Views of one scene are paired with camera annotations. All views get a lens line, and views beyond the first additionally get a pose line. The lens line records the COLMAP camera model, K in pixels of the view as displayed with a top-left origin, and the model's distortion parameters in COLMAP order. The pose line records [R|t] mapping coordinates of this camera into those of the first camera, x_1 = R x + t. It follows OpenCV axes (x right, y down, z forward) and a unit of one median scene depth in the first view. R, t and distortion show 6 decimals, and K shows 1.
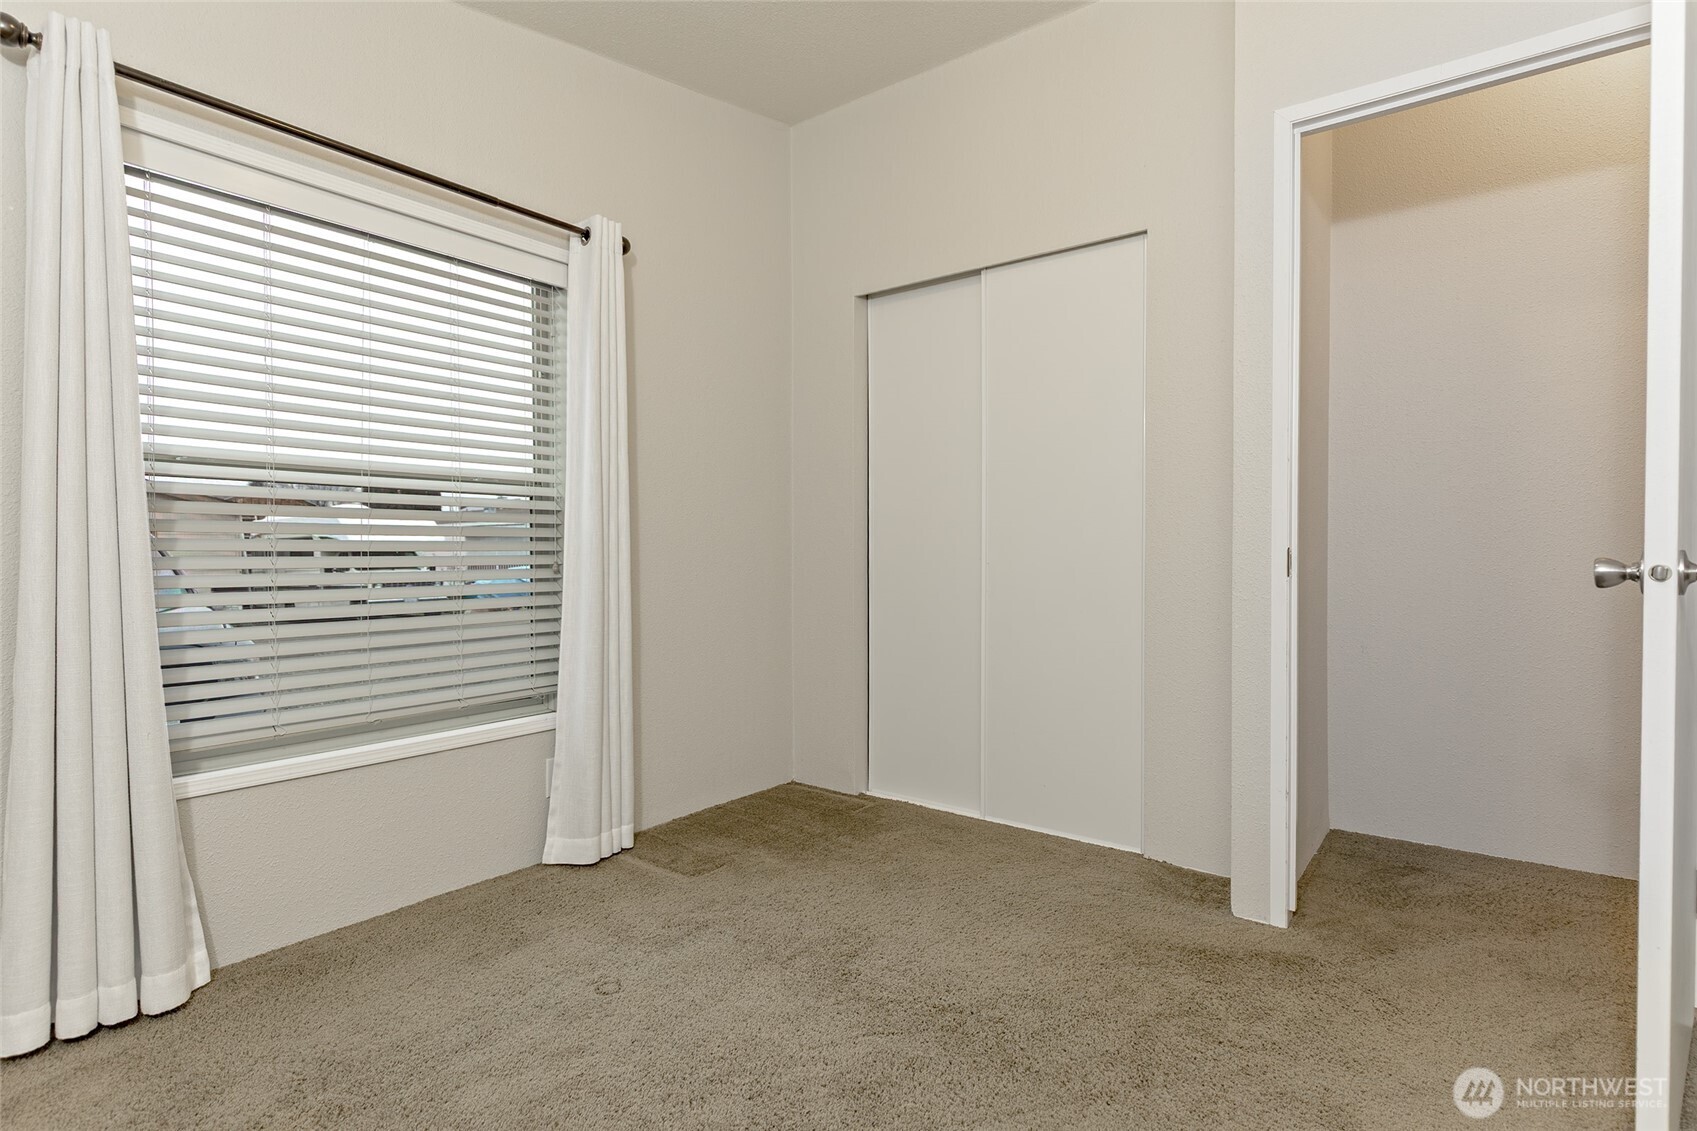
lens RADIAL K [[832.9, 0, 860.2], [0, 832.9, 572.1], [0, 0, 1]] dist [0.000552, -0.001656]
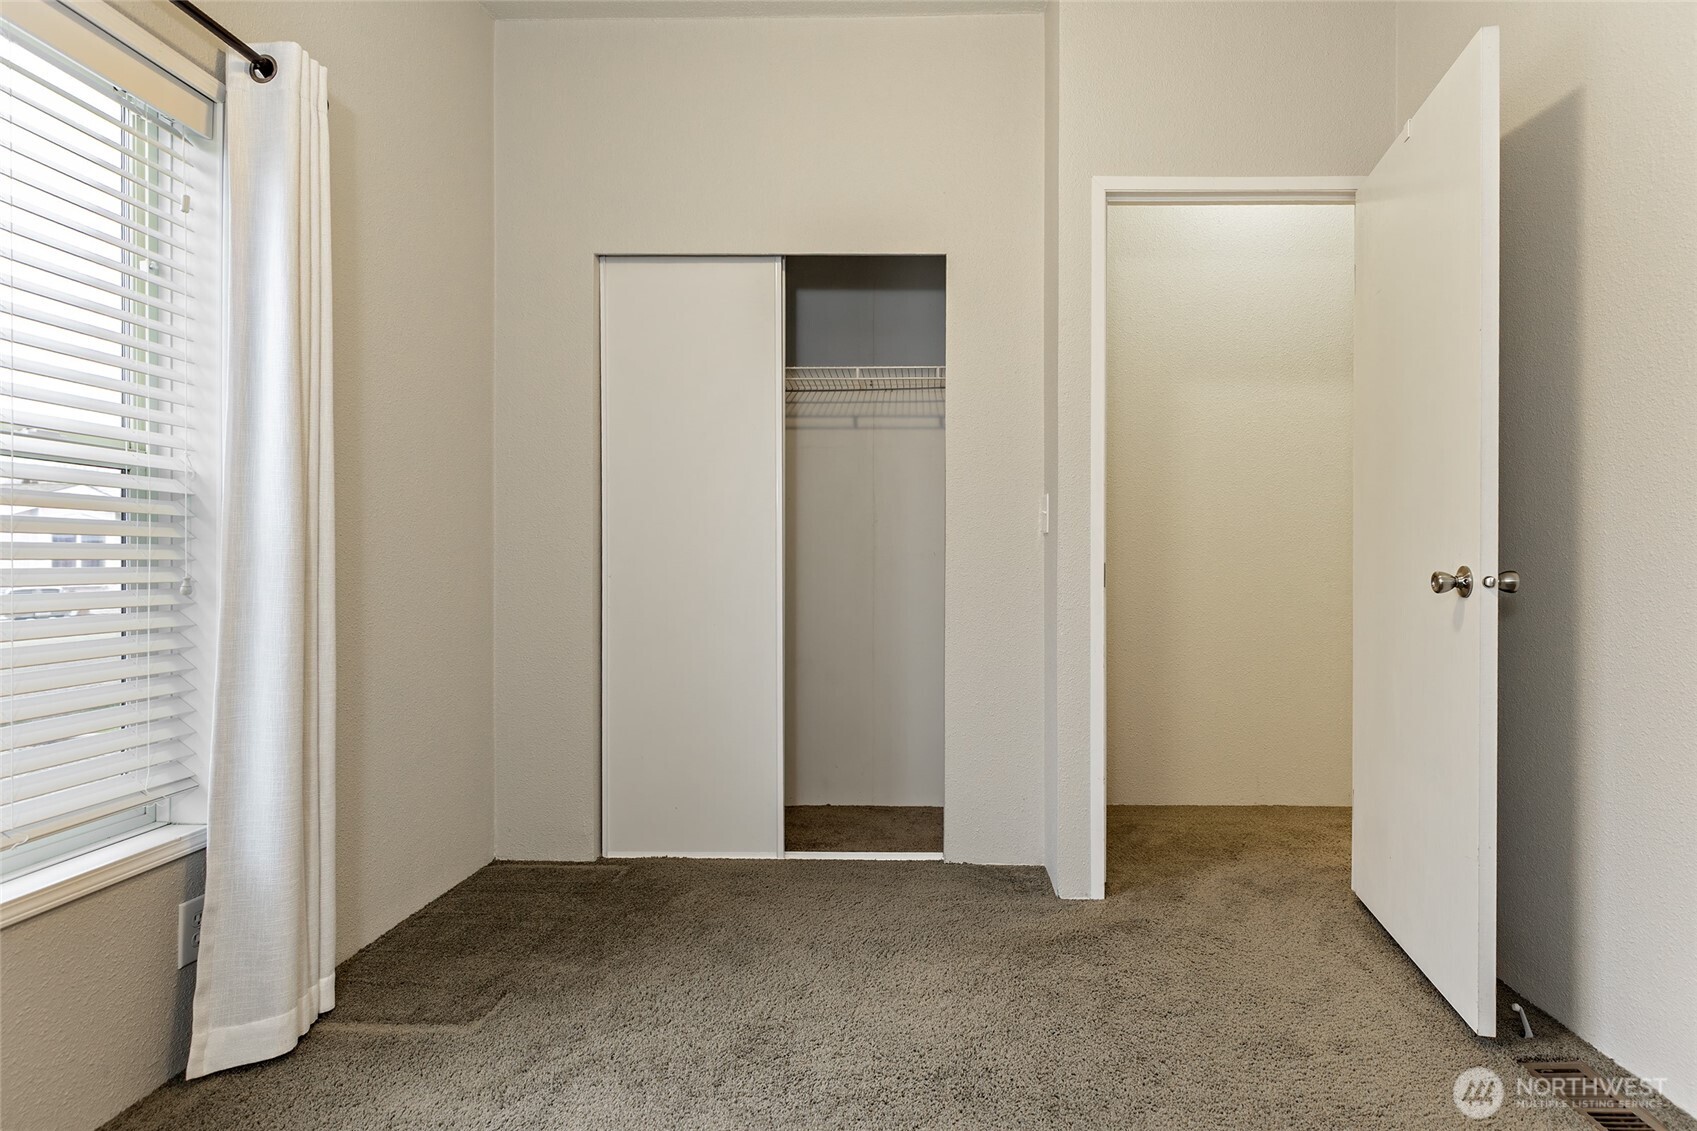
lens RADIAL K [[832.9, 0, 848.8], [0, 832.9, 567.2], [0, 0, 1]] dist [0.000552, -0.001656]
pose [[0.809393, 0.003306, 0.587257, -0.346660], [0.011359, 0.999709, -0.021284, 0.000116], [-0.587157, 0.023898, 0.809120, 0.227703]]
